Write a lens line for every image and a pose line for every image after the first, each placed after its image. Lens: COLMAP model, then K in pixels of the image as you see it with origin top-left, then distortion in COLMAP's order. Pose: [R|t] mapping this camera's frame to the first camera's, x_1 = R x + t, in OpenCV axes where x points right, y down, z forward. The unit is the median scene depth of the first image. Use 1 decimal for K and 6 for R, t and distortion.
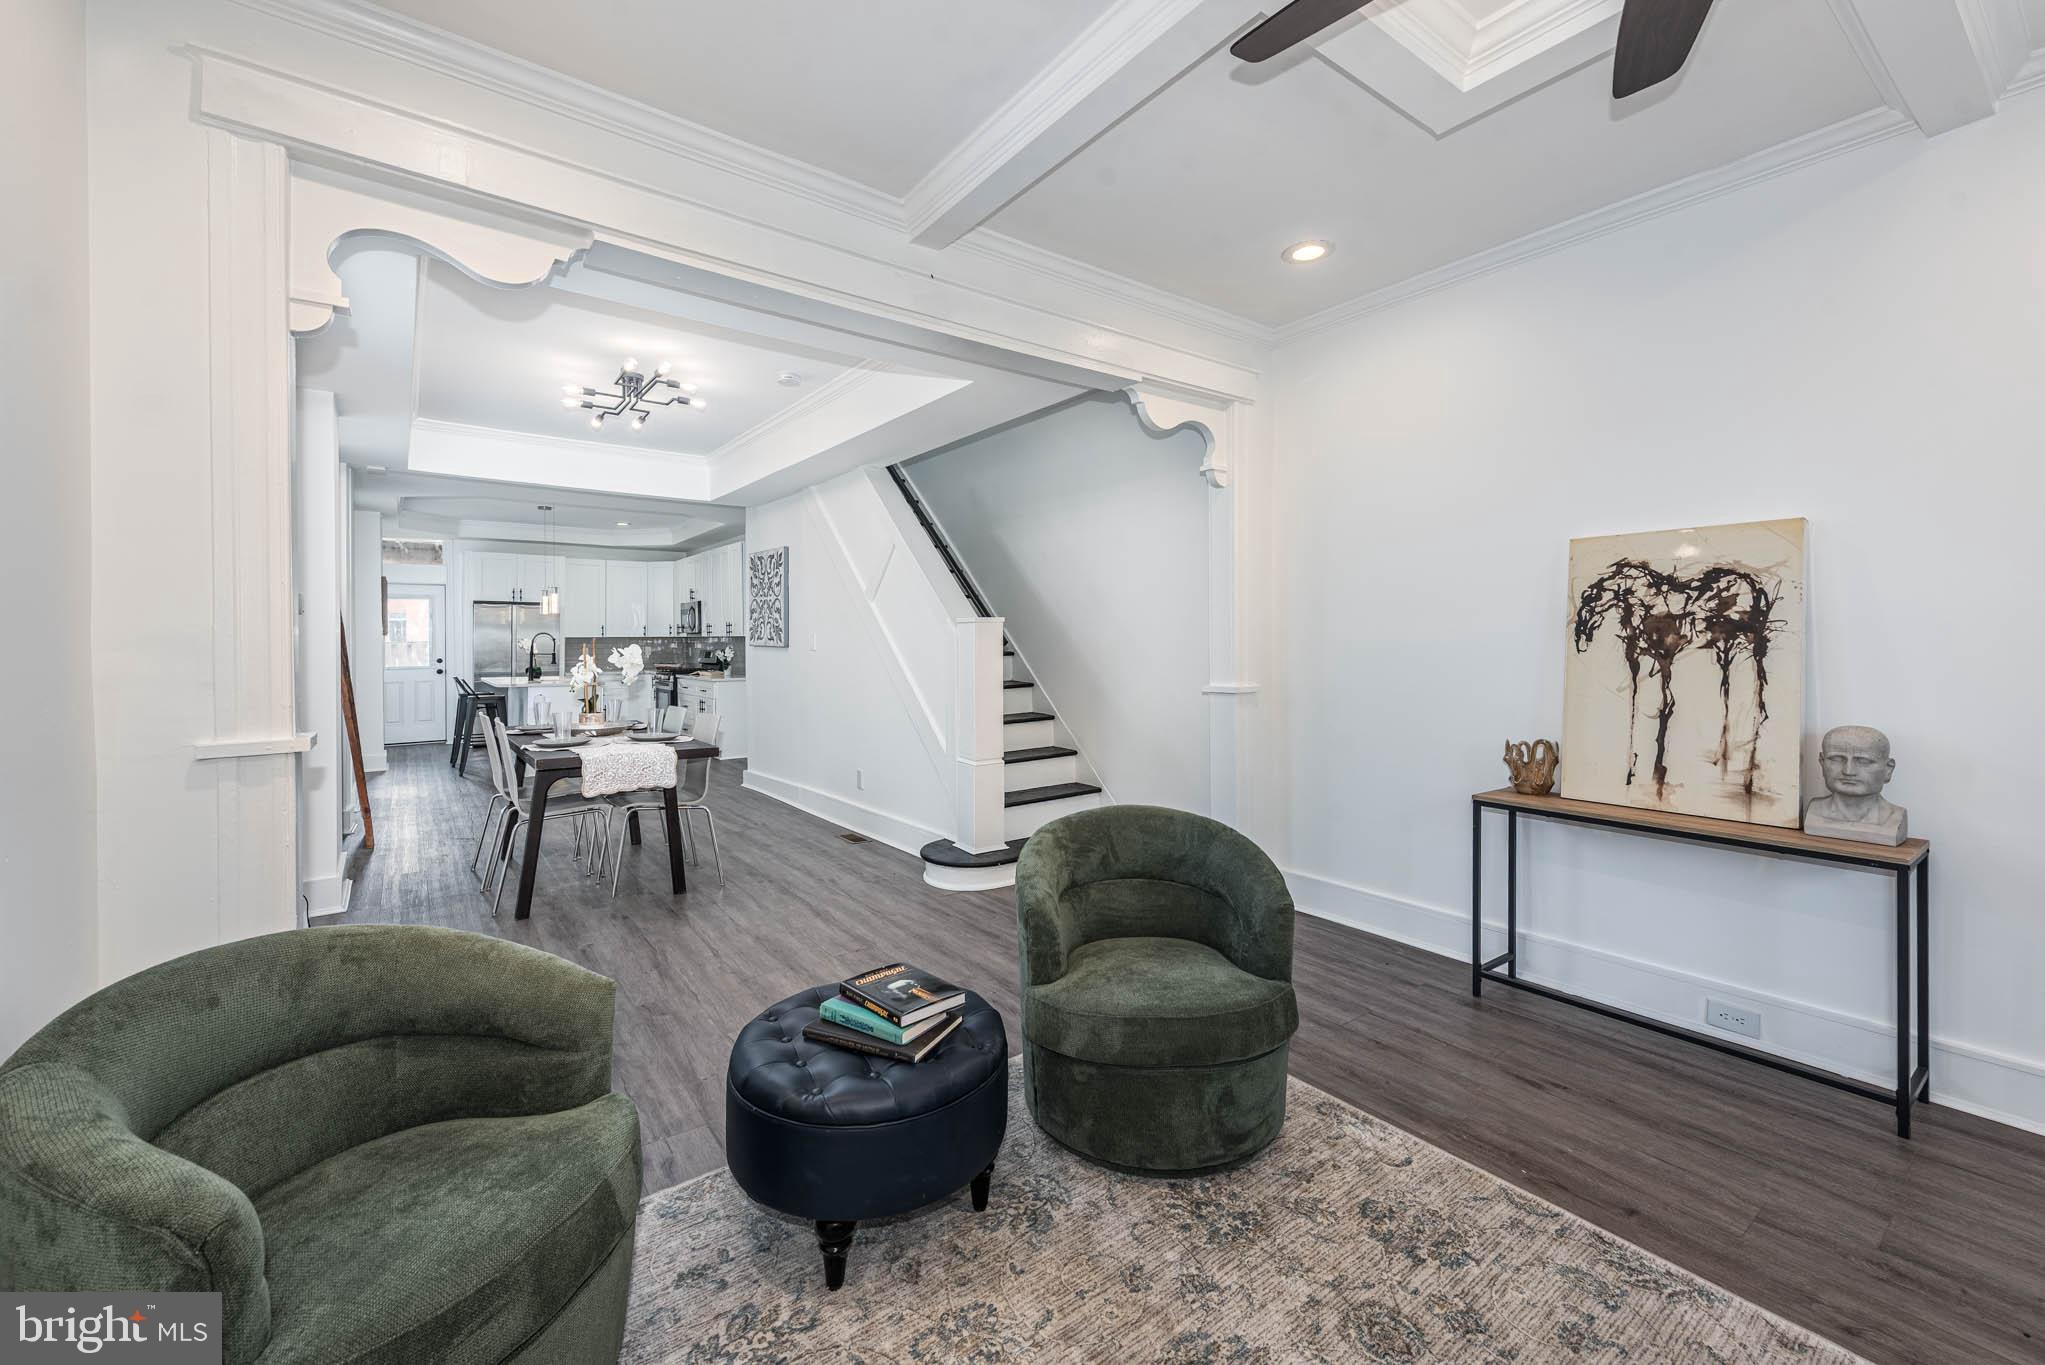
lens RADIAL K [[847.6, 0, 1027.3], [0, 847.6, 641.1], [0, 0, 1]] dist [0.027446, -0.000063]
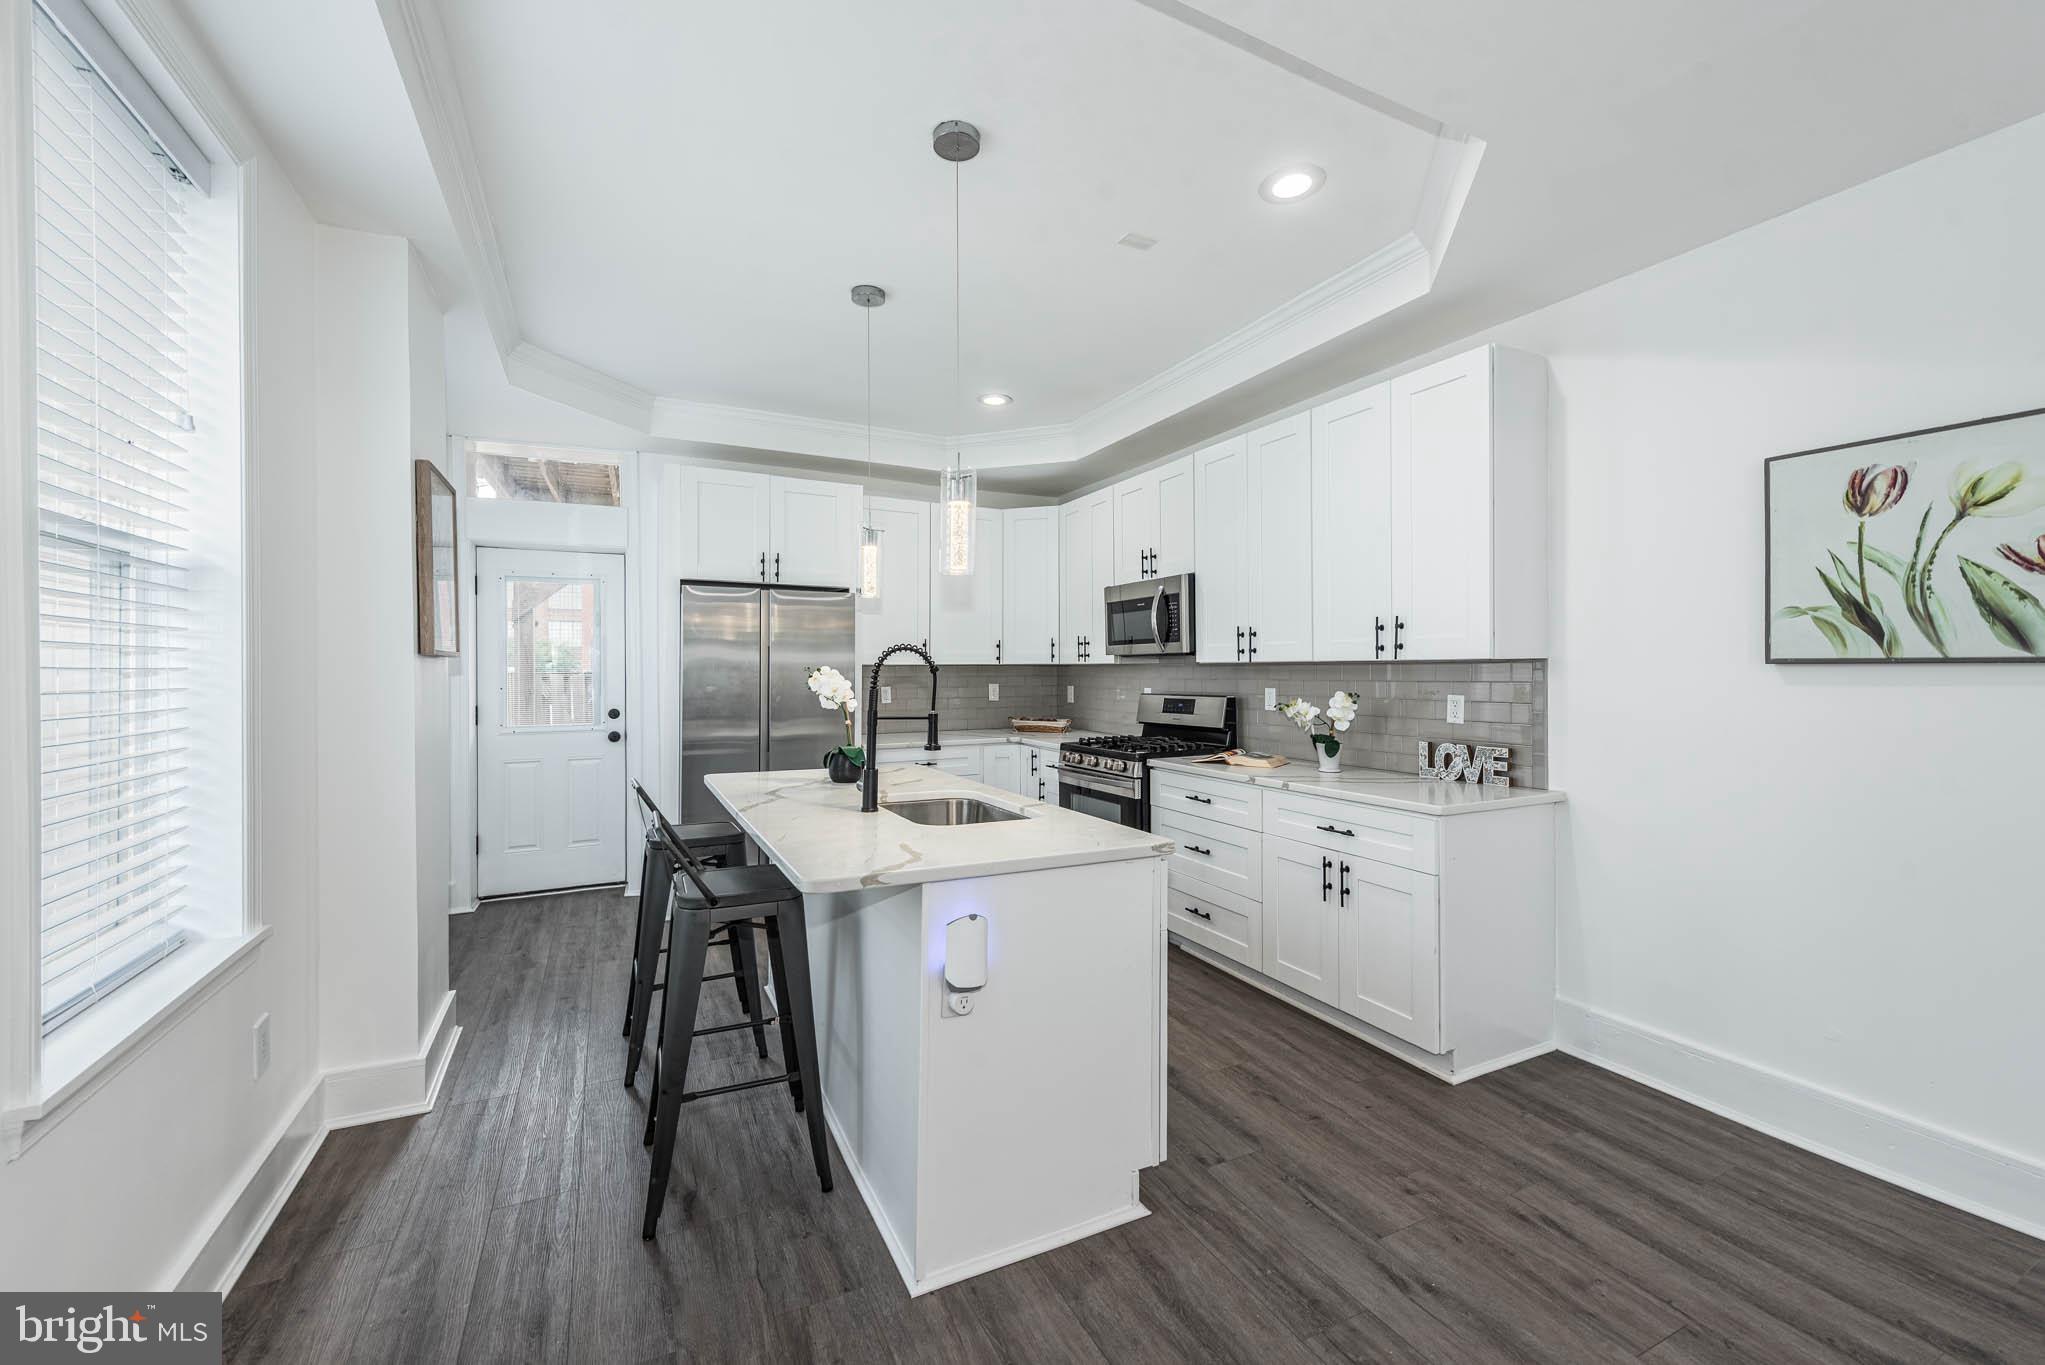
lens RADIAL K [[830.4, 0, 1021.7], [0, 830.4, 674.0], [0, 0, 1]] dist [0.011272, -0.000397]
pose [[0.985453, 0.001116, -0.169947, -1.025889], [-0.000494, 0.999993, 0.003706, -0.003053], [0.169950, -0.003568, 0.985446, 1.560956]]
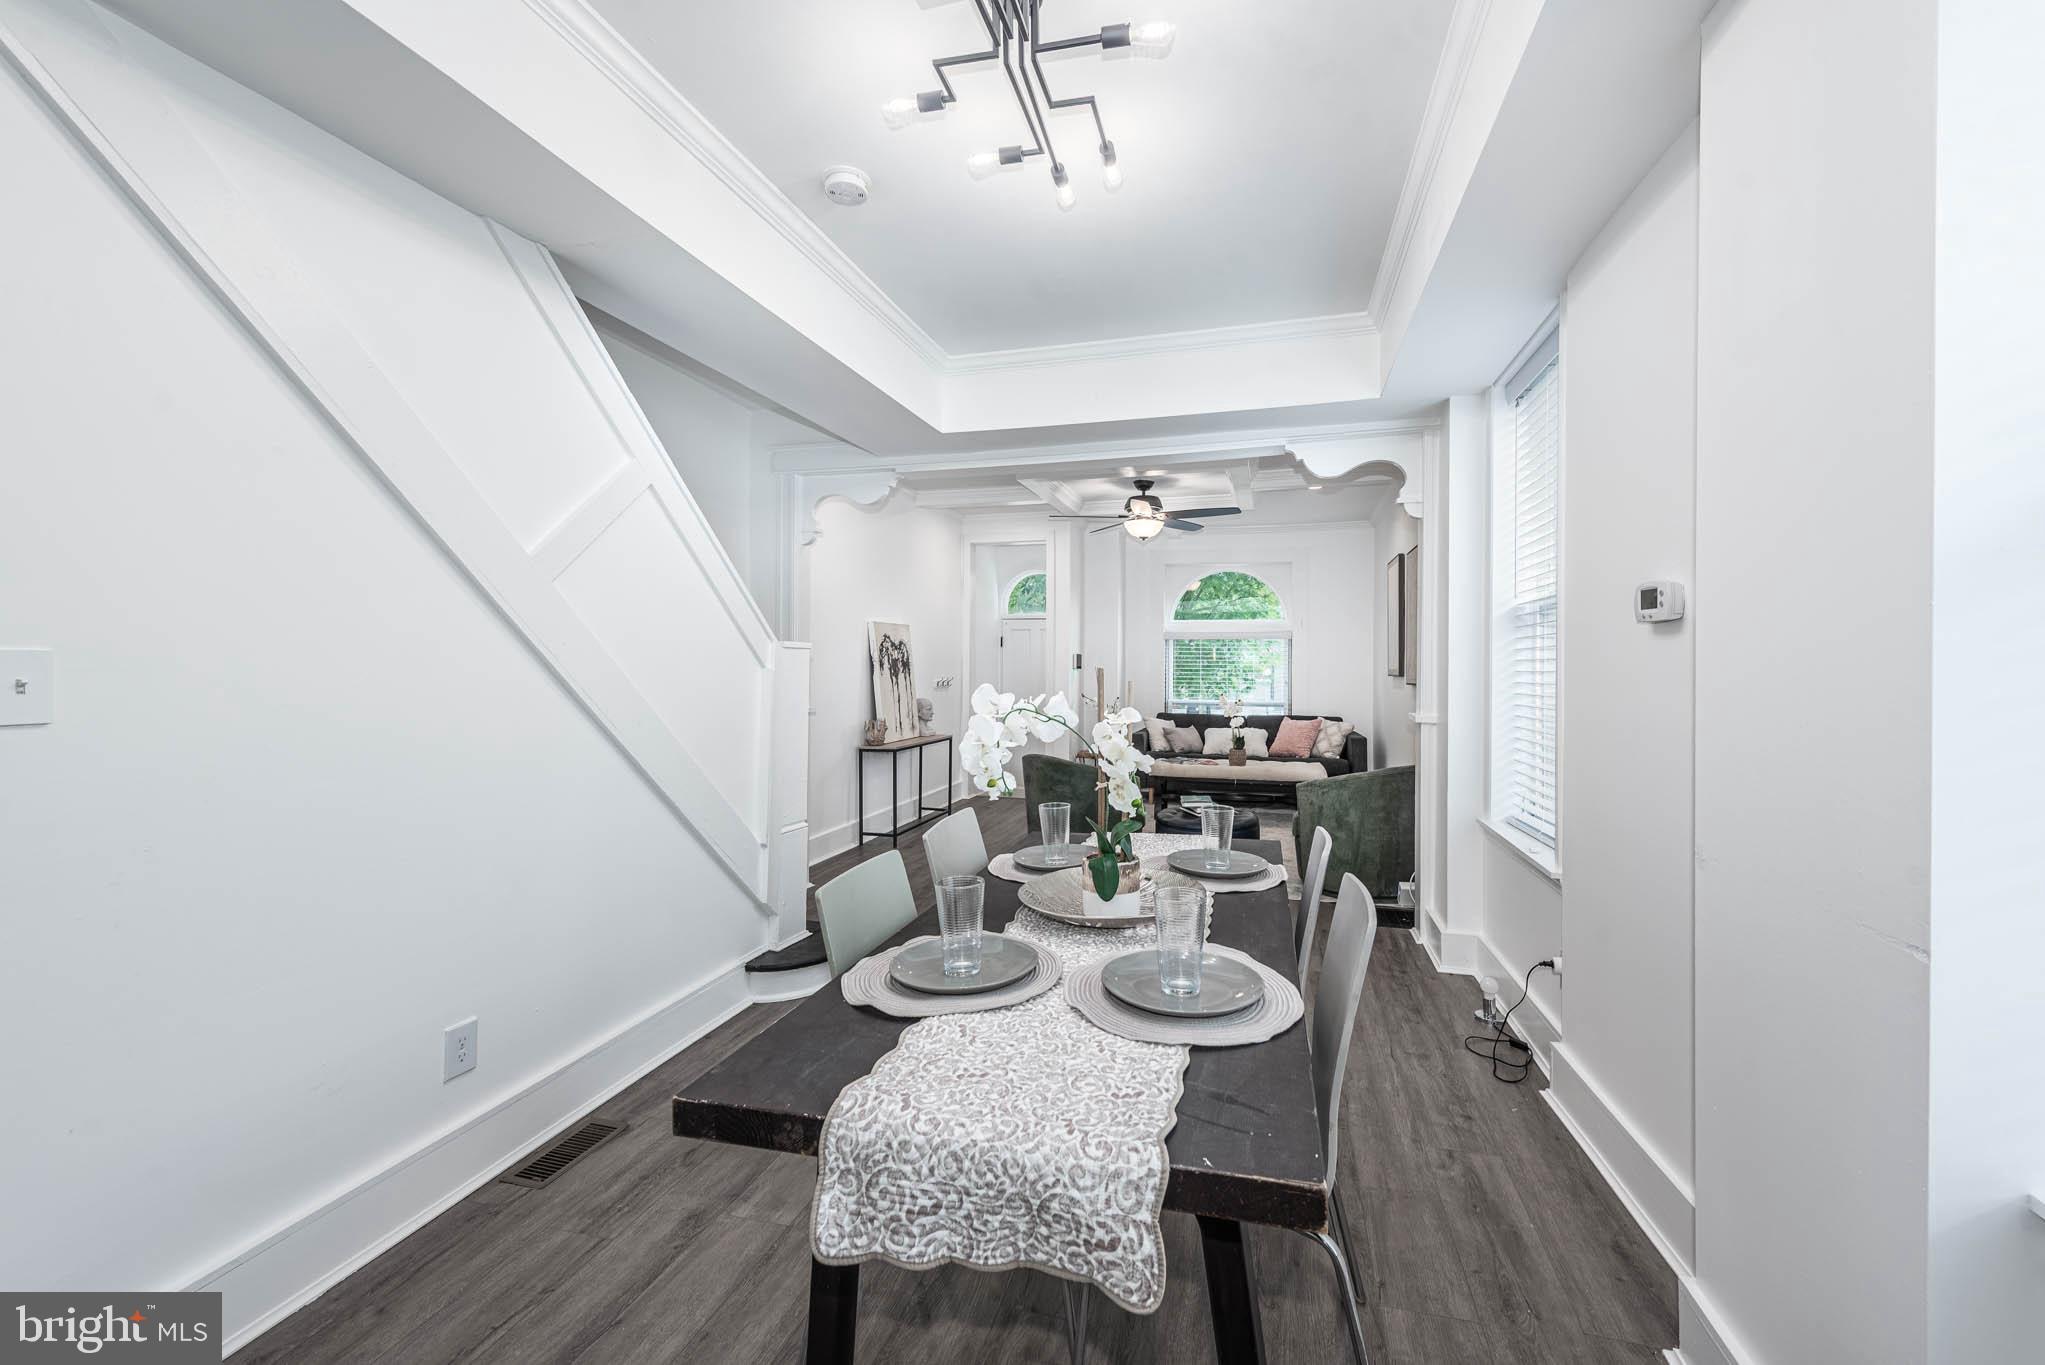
lens RADIAL K [[830.2, 0, 1044.4], [0, 830.2, 662.2], [0, 0, 1]] dist [0.000682, -0.000083]
pose [[-0.629673, 0.005877, 0.776838, -0.881267], [0.002004, 0.999980, -0.005941, -0.004618], [-0.776858, -0.002184, -0.629672, 1.419702]]
